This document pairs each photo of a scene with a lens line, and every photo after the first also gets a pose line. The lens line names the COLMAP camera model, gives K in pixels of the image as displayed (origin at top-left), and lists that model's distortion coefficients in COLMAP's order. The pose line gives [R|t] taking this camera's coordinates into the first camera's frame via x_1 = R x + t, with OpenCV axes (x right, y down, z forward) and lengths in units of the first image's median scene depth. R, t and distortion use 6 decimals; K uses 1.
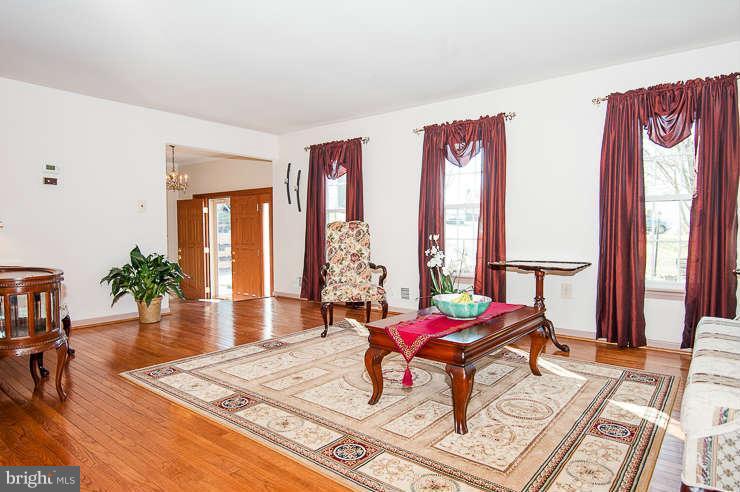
lens RADIAL K [[441.1, 0, 356.3], [0, 441.1, 244.4], [0, 0, 1]] dist [-0.003548, 0.000099]
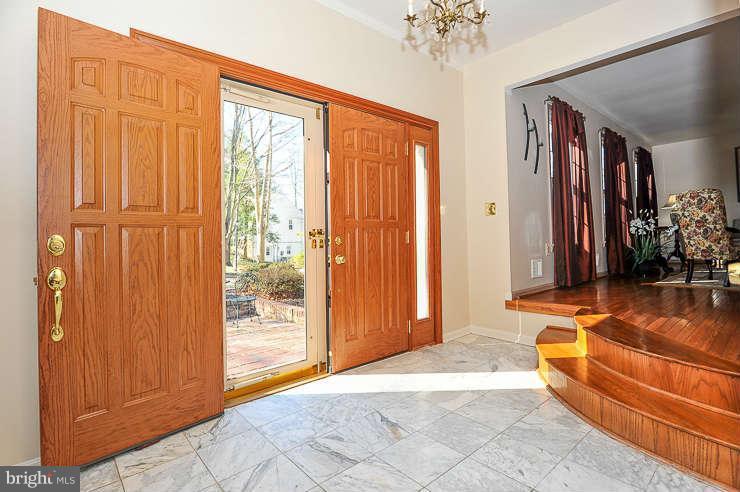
lens RADIAL K [[365.5, 0, 354.4], [0, 365.5, 242.8], [0, 0, 1]] dist [0.000590, 0.000966]
pose [[0.197890, 0.003668, 0.980217, -0.639586], [0.051756, 0.998559, -0.014185, 0.027574], [-0.978857, 0.053539, 0.197415, 0.978148]]
